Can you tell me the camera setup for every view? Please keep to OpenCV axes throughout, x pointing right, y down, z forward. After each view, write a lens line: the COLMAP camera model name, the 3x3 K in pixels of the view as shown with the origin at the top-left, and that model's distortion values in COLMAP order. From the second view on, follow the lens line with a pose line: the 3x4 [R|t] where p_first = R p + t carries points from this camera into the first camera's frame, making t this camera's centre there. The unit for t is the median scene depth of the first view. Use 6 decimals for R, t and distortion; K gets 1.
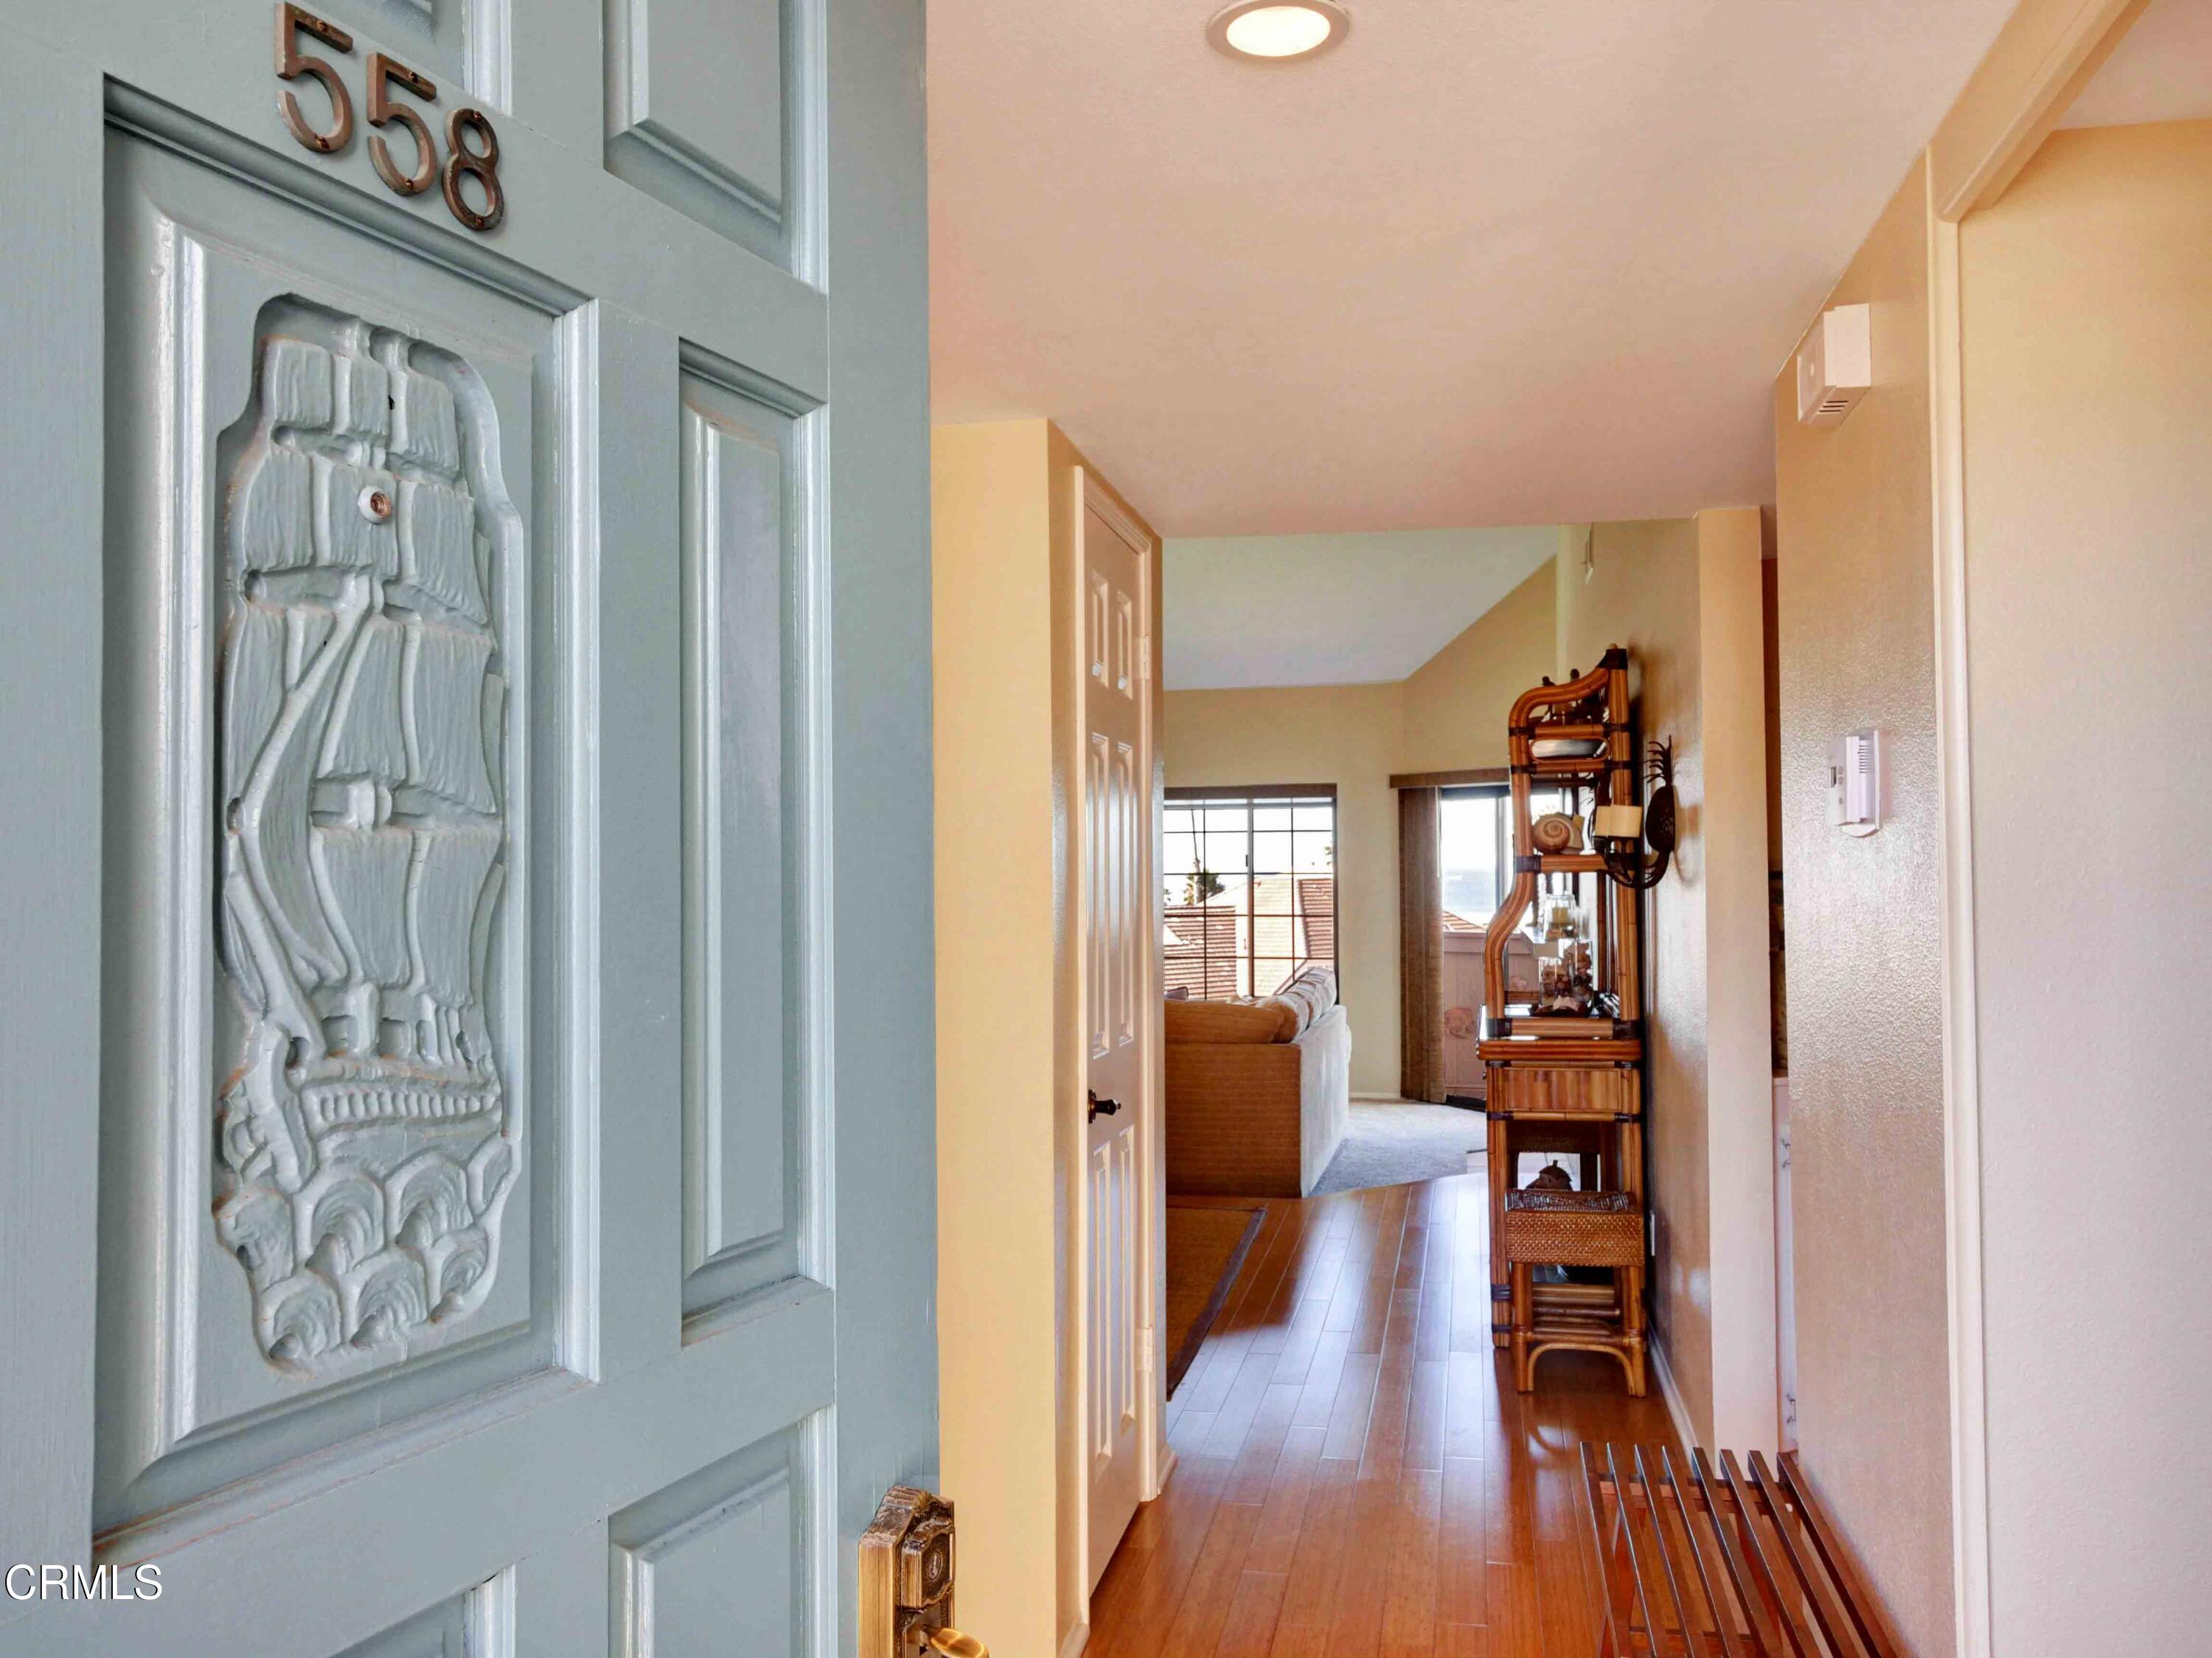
lens RADIAL K [[1841.8, 0, 1126.0], [0, 1841.8, 817.1], [0, 0, 1]] dist [0.017509, 0.004508]
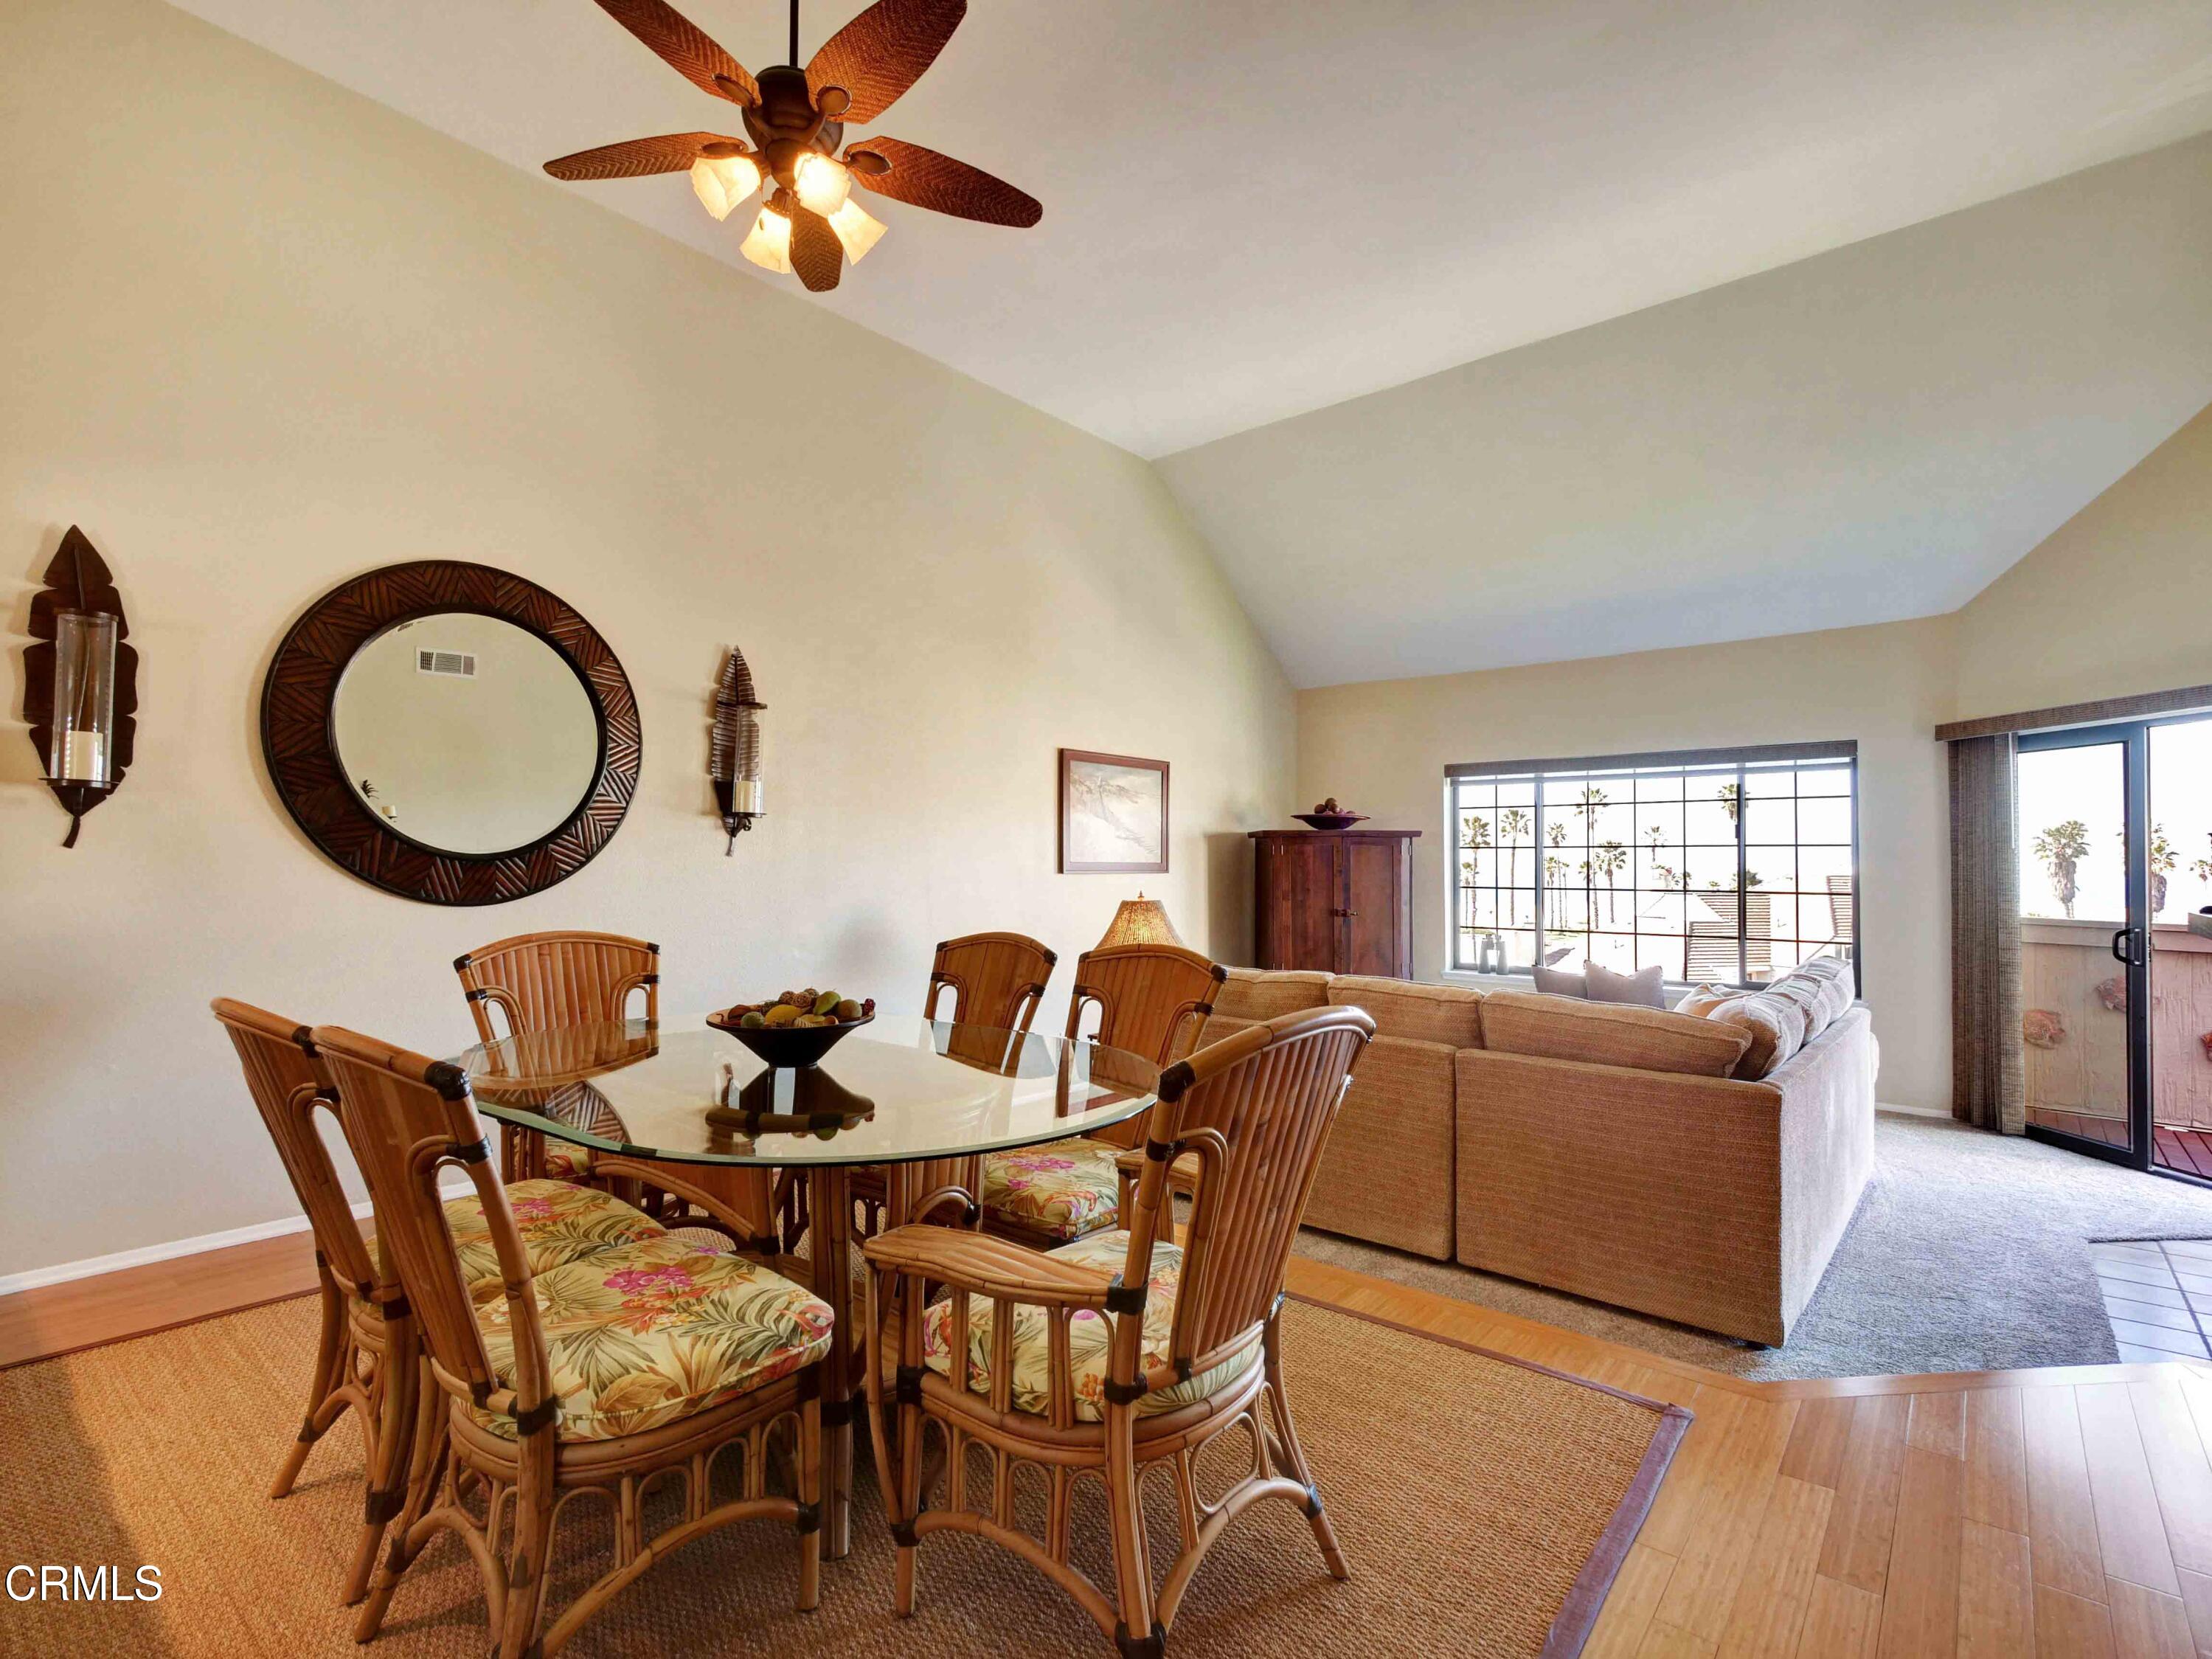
lens RADIAL K [[1066.5, 0, 1100.6], [0, 1066.5, 833.5], [0, 0, 1]] dist [0.003248, -0.000721]
pose [[0.874765, 0.001403, -0.484546, 0.047822], [-0.002138, 0.999997, -0.000964, 0.026919], [0.484543, 0.001879, 0.874765, 0.399867]]
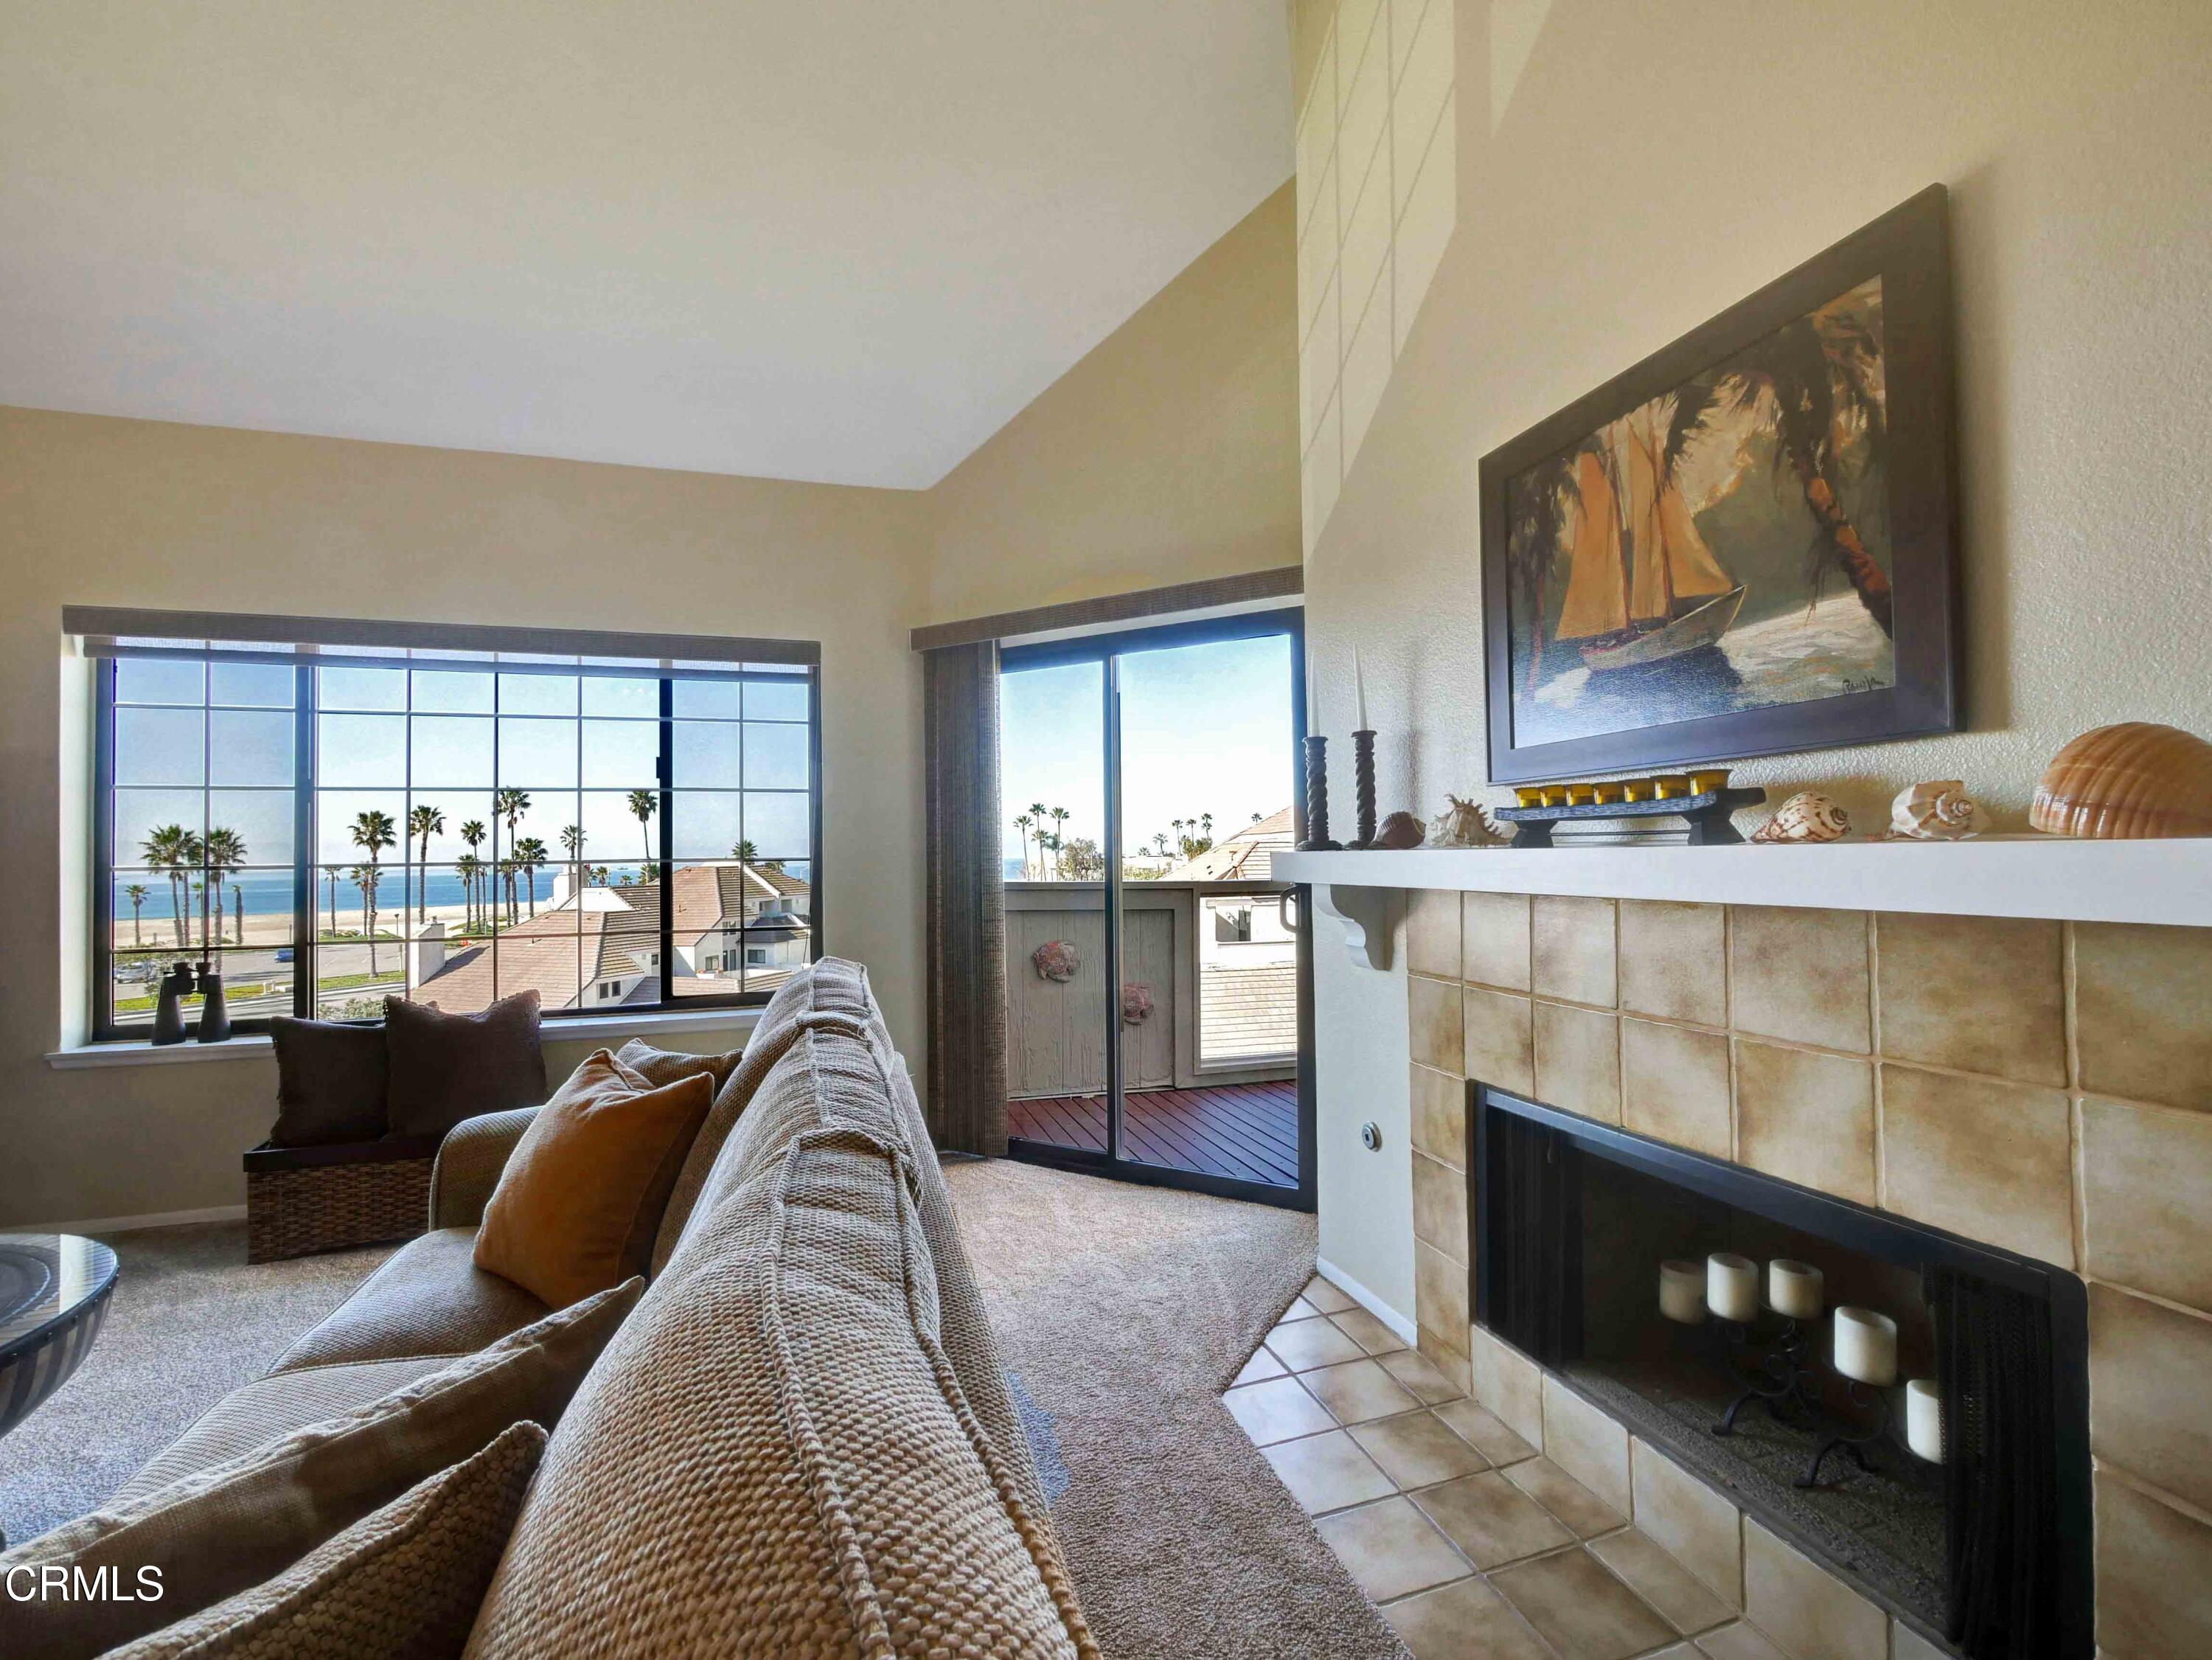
lens RADIAL K [[932.5, 0, 1092.6], [0, 932.5, 838.7], [0, 0, 1]] dist [-0.002139, 0.000476]
pose [[0.886697, 0.006328, 0.462308, 0.052540], [-0.006089, 0.999979, -0.002007, 0.048000], [-0.462311, -0.001035, 0.886717, 0.691633]]
